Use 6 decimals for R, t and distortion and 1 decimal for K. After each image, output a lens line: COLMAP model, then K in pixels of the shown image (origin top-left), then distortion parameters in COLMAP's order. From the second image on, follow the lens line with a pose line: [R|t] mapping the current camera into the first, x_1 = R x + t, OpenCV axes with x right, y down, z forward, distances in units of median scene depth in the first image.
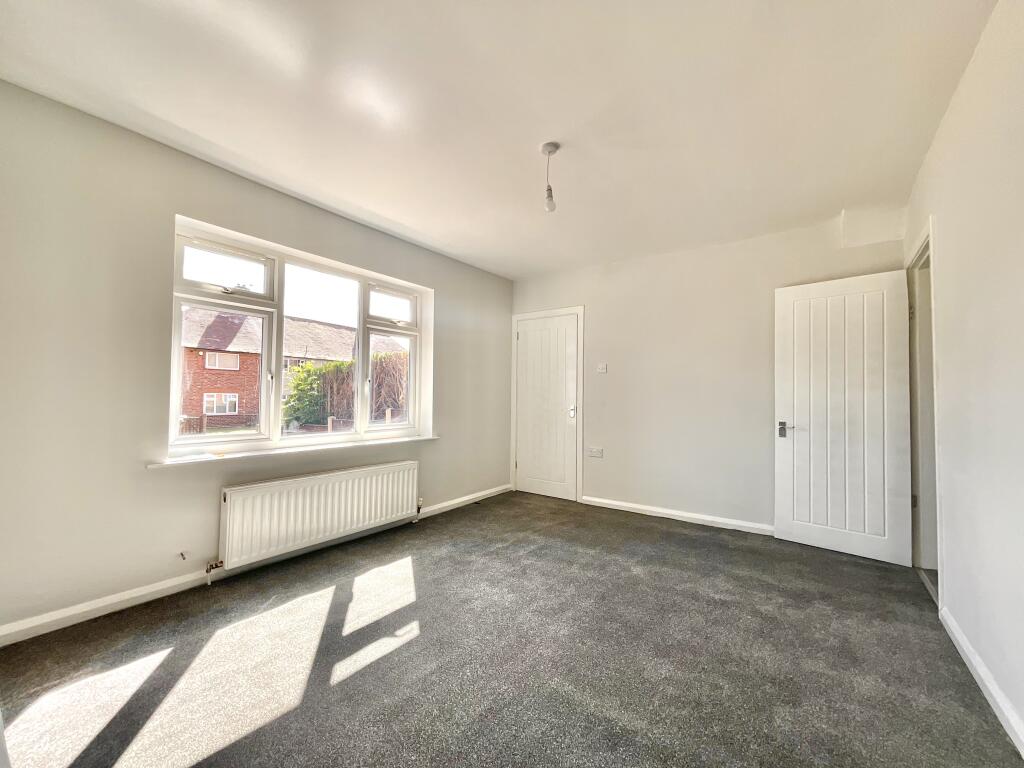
lens RADIAL K [[413.1, 0, 509.1], [0, 413.1, 383.5], [0, 0, 1]] dist [0.003954, 0.001544]
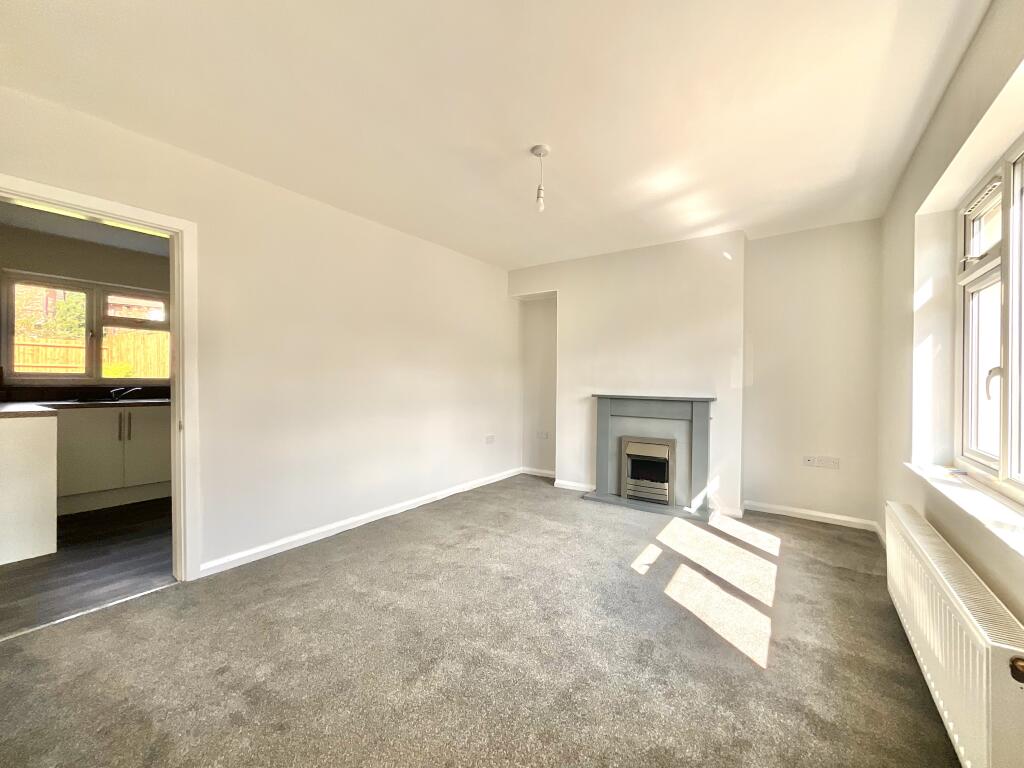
lens RADIAL K [[413.1, 0, 513.0], [0, 413.1, 386.5], [0, 0, 1]] dist [0.003954, 0.001544]
pose [[-0.999376, -0.009806, -0.033922, 0.153496], [-0.008876, 0.999583, -0.027478, 0.030235], [0.034177, -0.027160, -0.999047, 1.586258]]
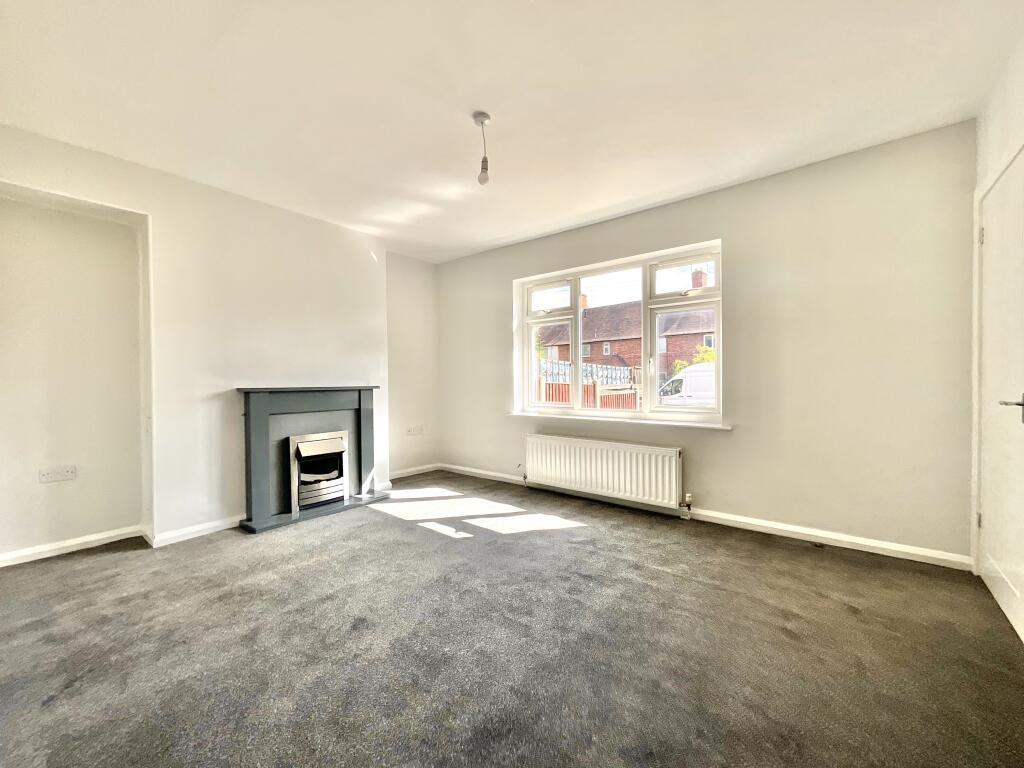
lens RADIAL K [[413.1, 0, 514.2], [0, 413.1, 384.2], [0, 0, 1]] dist [0.003954, 0.001544]
pose [[-0.039184, 0.013149, -0.999145, 0.842131], [0.047368, 0.998814, 0.011287, 0.027212], [0.998109, -0.046885, -0.039760, 0.861446]]
